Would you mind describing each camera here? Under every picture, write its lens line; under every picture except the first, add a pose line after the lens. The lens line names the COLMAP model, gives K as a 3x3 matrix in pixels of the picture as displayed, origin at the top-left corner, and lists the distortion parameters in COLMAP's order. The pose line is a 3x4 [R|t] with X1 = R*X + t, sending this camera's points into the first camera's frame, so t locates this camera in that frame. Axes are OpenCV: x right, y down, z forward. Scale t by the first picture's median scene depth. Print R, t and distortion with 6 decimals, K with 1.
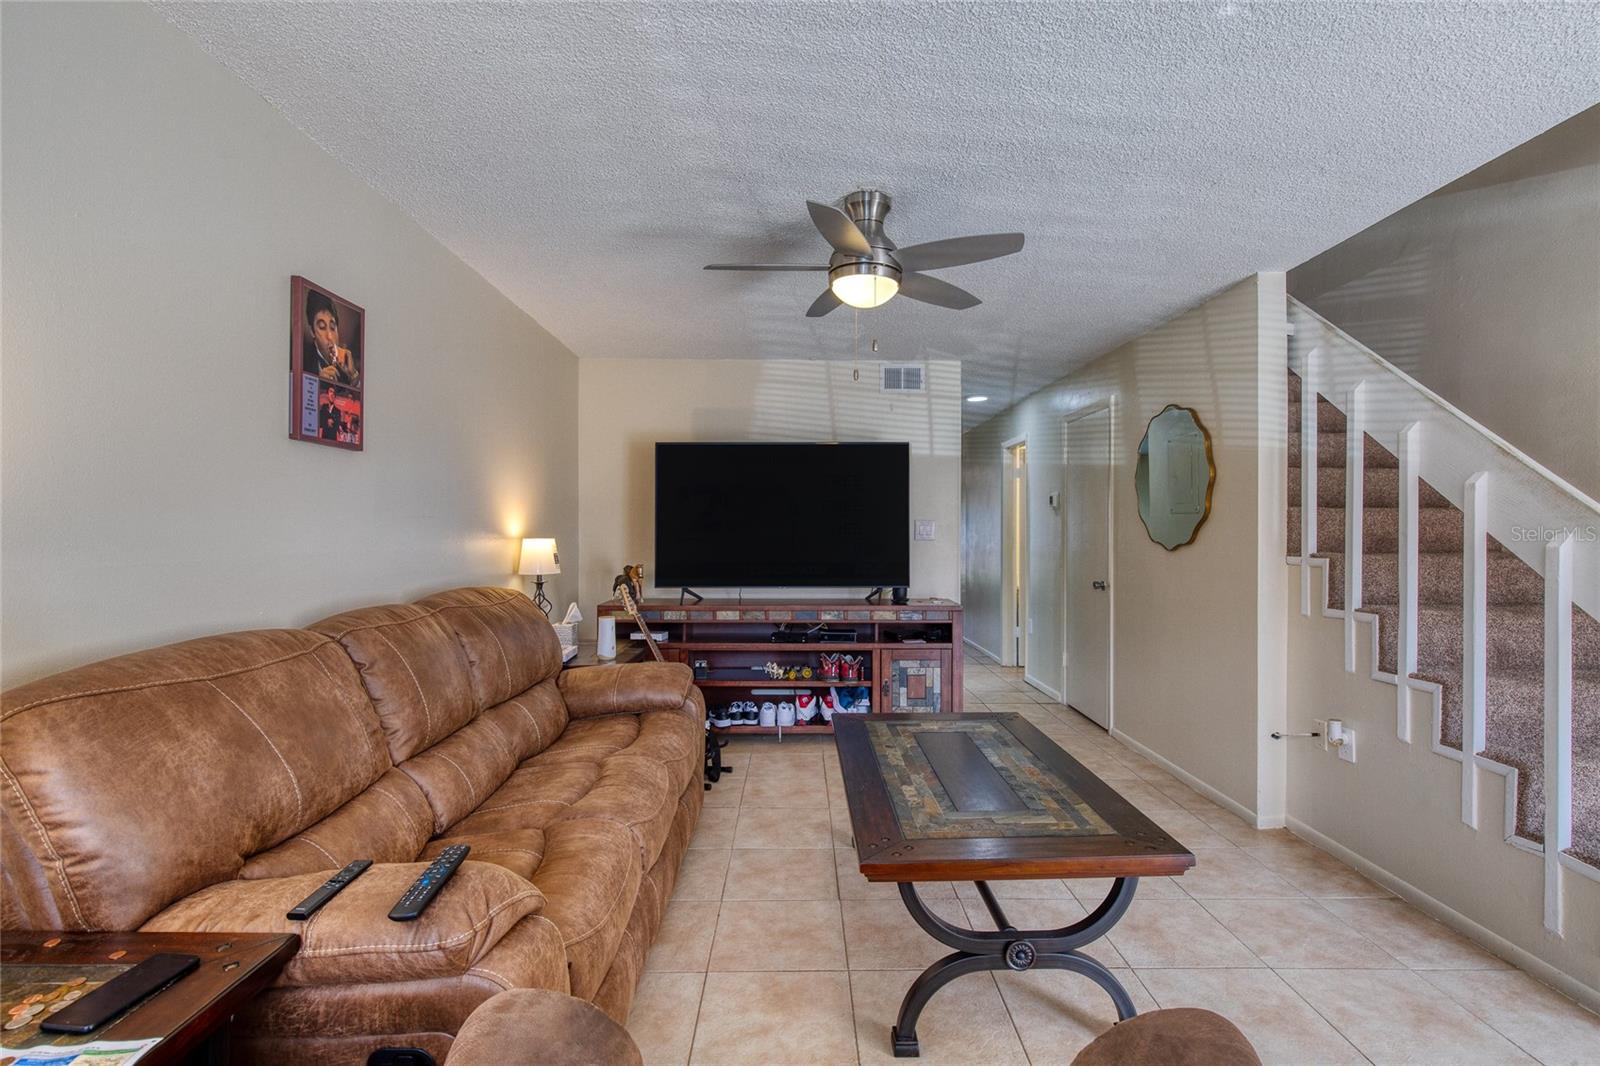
lens RADIAL K [[733.8, 0, 795.4], [0, 733.8, 528.7], [0, 0, 1]] dist [-0.016686, 0.006246]
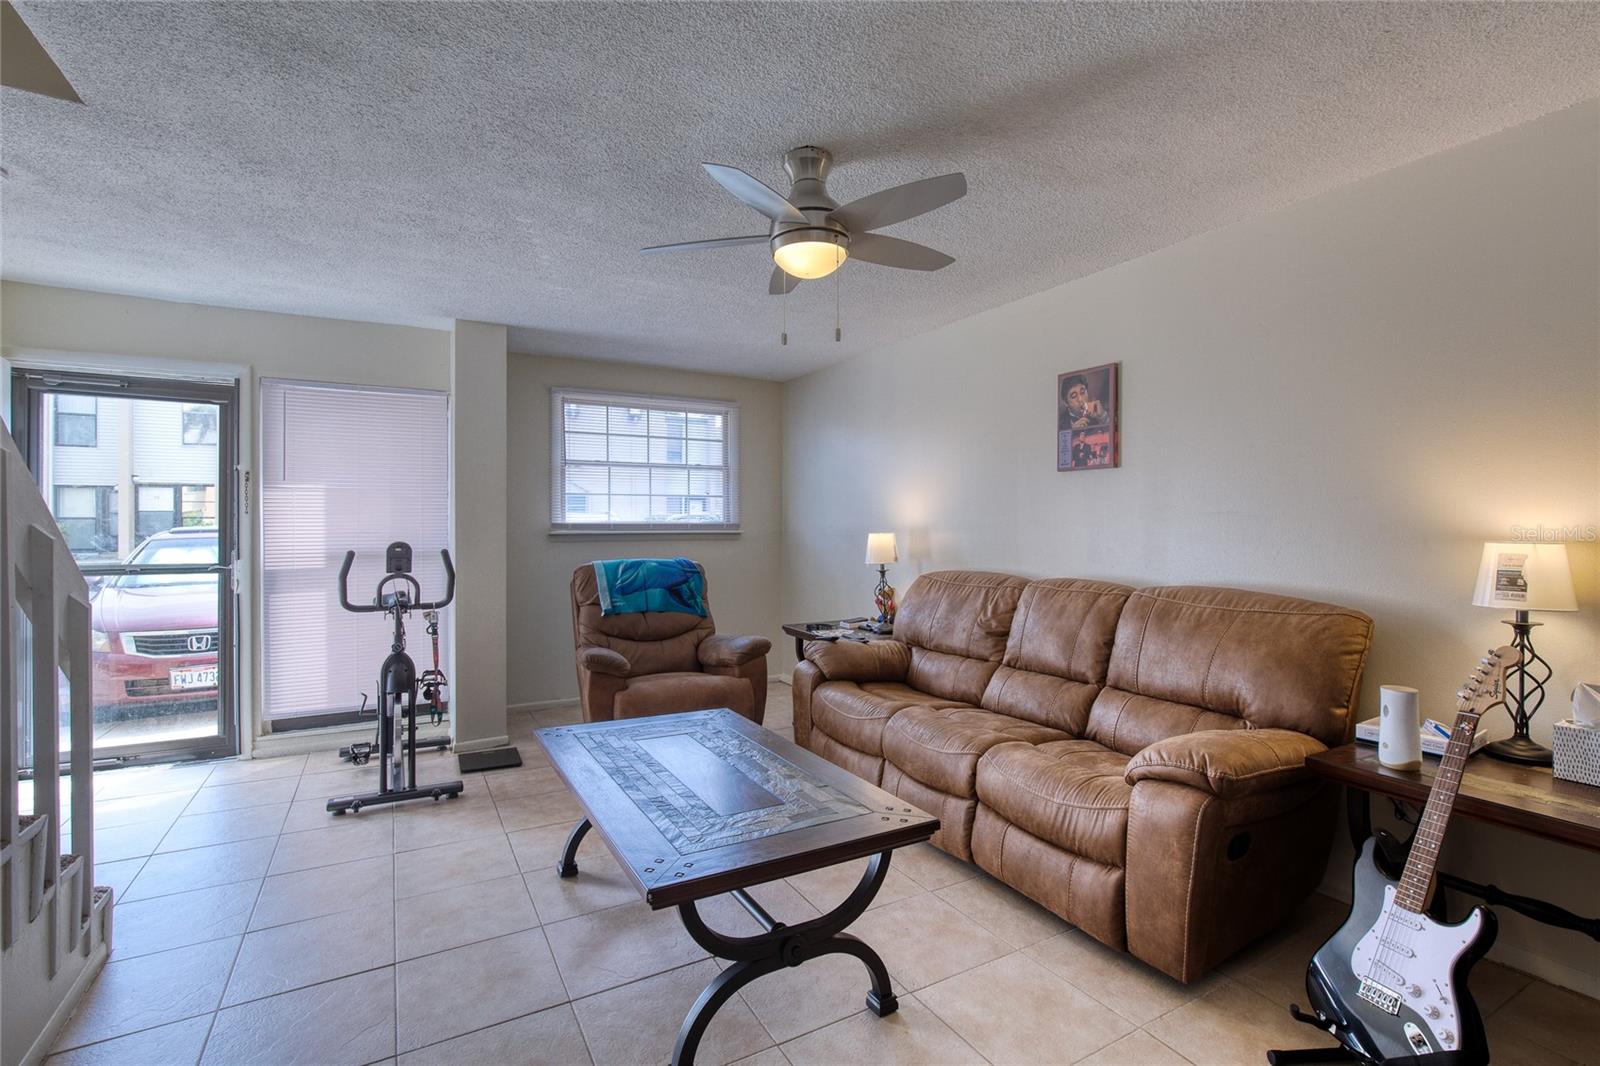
lens RADIAL K [[739.1, 0, 803.2], [0, 739.1, 529.6], [0, 0, 1]] dist [-0.016163, 0.005809]
pose [[-0.859729, 0.002416, -0.510745, 0.481474], [-0.000502, 0.999984, 0.005575, 0.001646], [0.510750, 0.005050, -0.859714, 1.493759]]
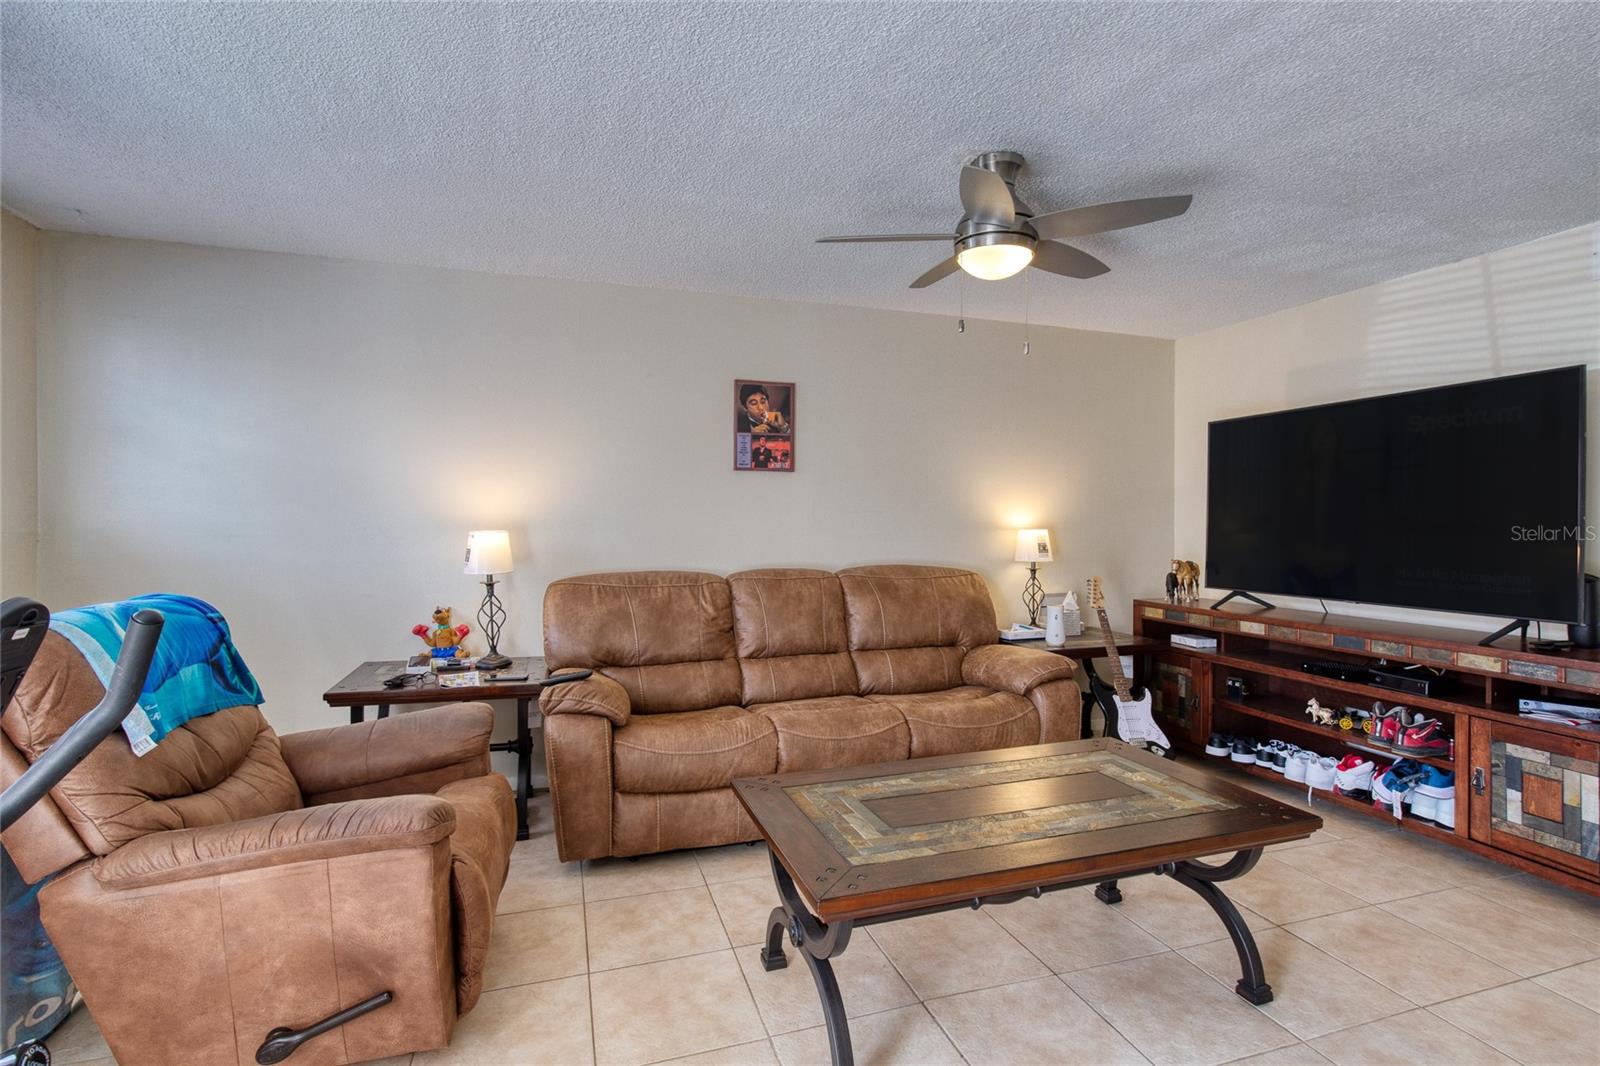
lens RADIAL K [[739.1, 0, 803.2], [0, 739.1, 529.6], [0, 0, 1]] dist [-0.016163, 0.005809]
pose [[0.319950, 0.010517, -0.947376, 0.756519], [-0.000815, 0.999941, 0.010826, 0.002150], [0.947434, -0.002692, 0.319939, 0.396116]]
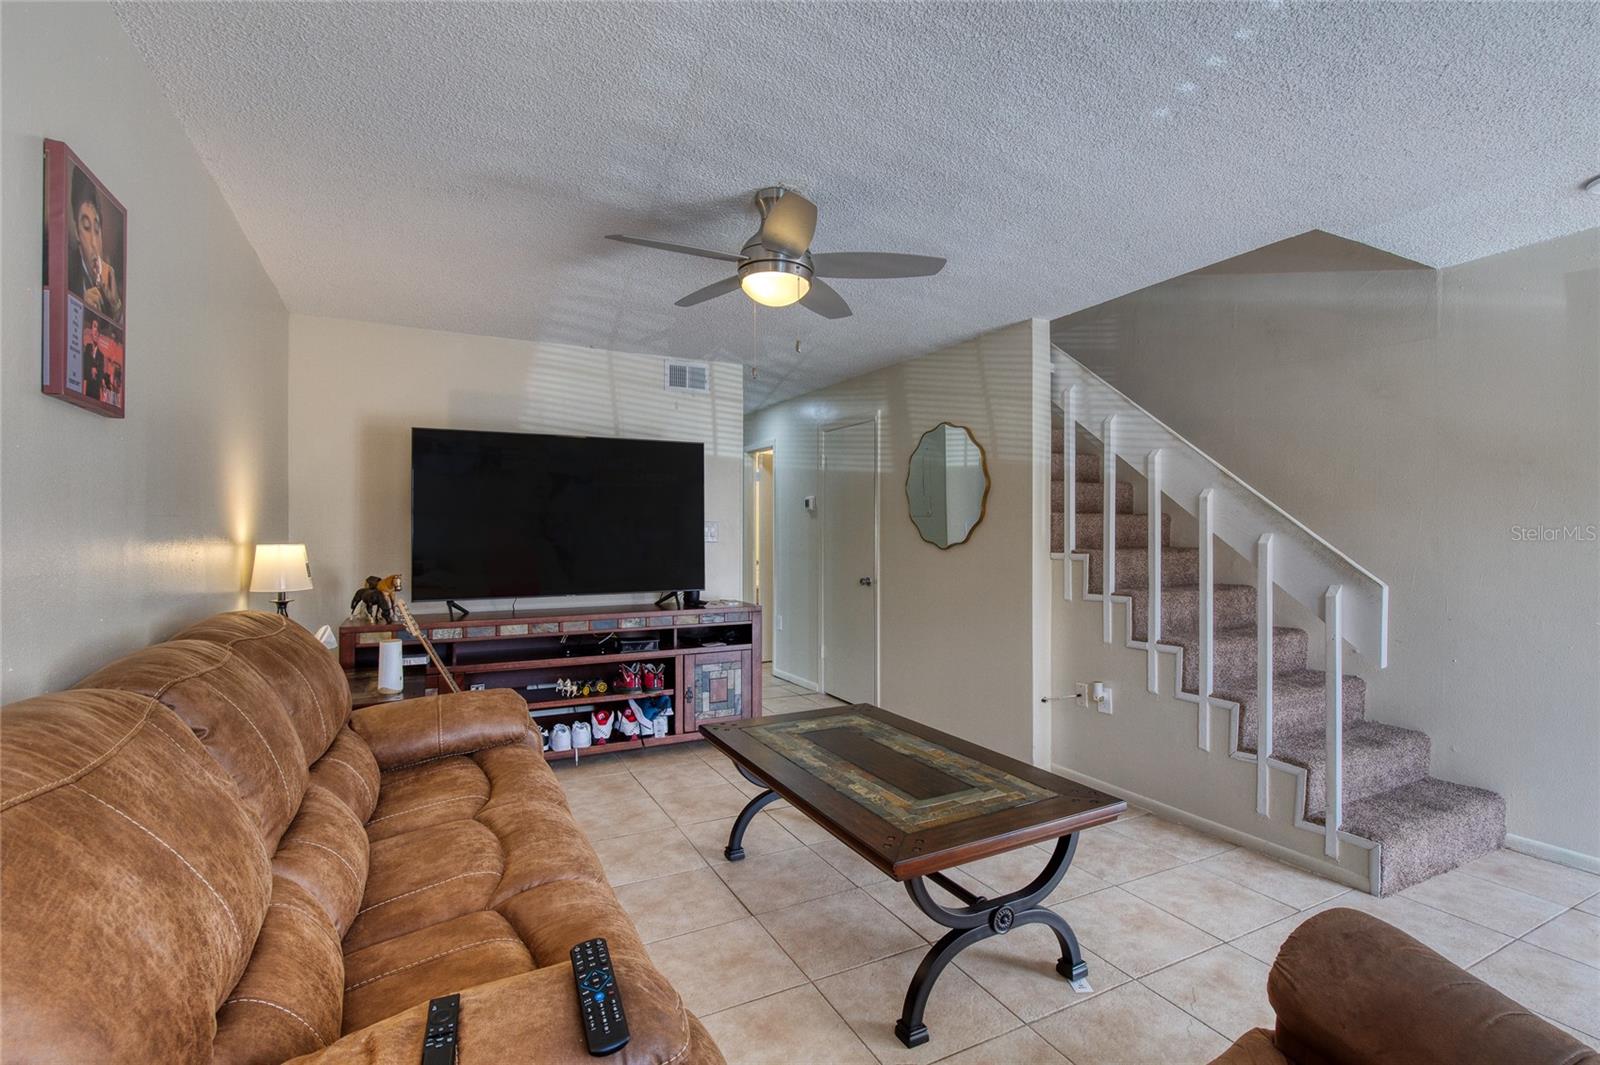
lens RADIAL K [[739.1, 0, 803.2], [0, 739.1, 529.1], [0, 0, 1]] dist [-0.016163, 0.005809]
pose [[0.891363, -0.001178, 0.453289, -0.268636], [0.001419, 0.999999, -0.000193, -0.002067], [-0.453288, 0.000816, 0.891364, 0.086555]]
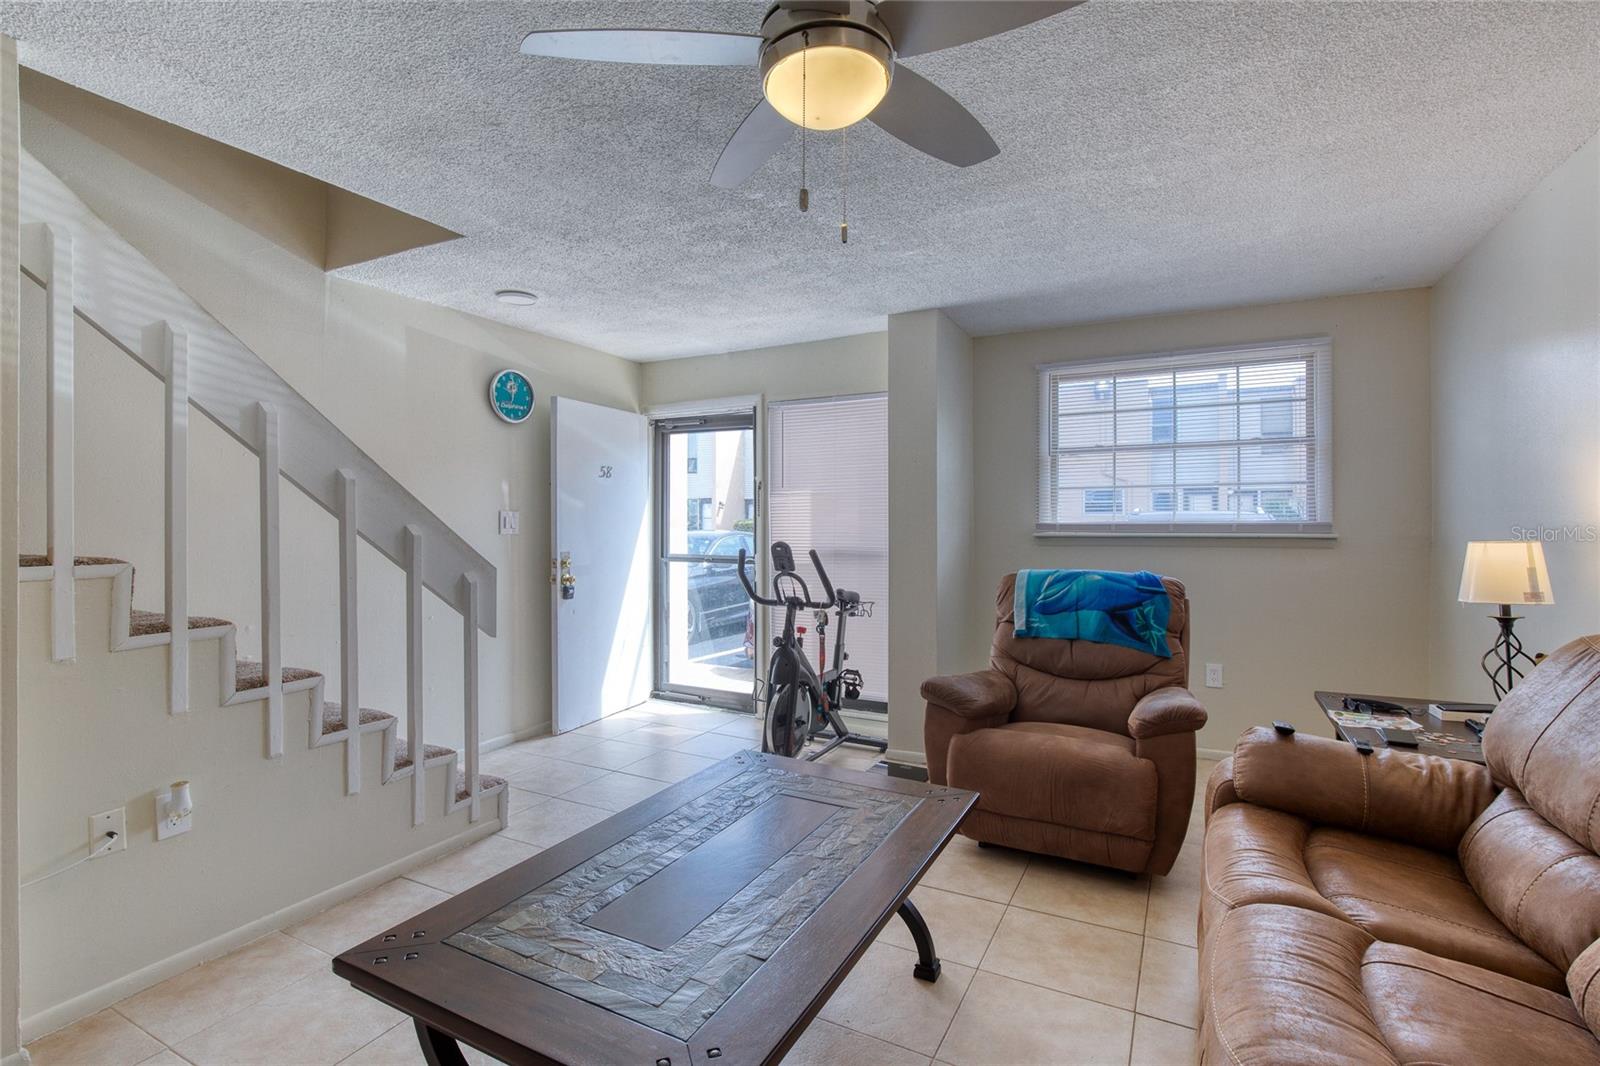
lens RADIAL K [[739.1, 0, 803.2], [0, 739.1, 529.6], [0, 0, 1]] dist [-0.016163, 0.005809]
pose [[-0.890774, -0.002620, 0.454440, -0.119987], [-0.000550, 0.999989, 0.004688, 0.002006], [-0.454447, 0.003926, -0.890765, 1.259045]]
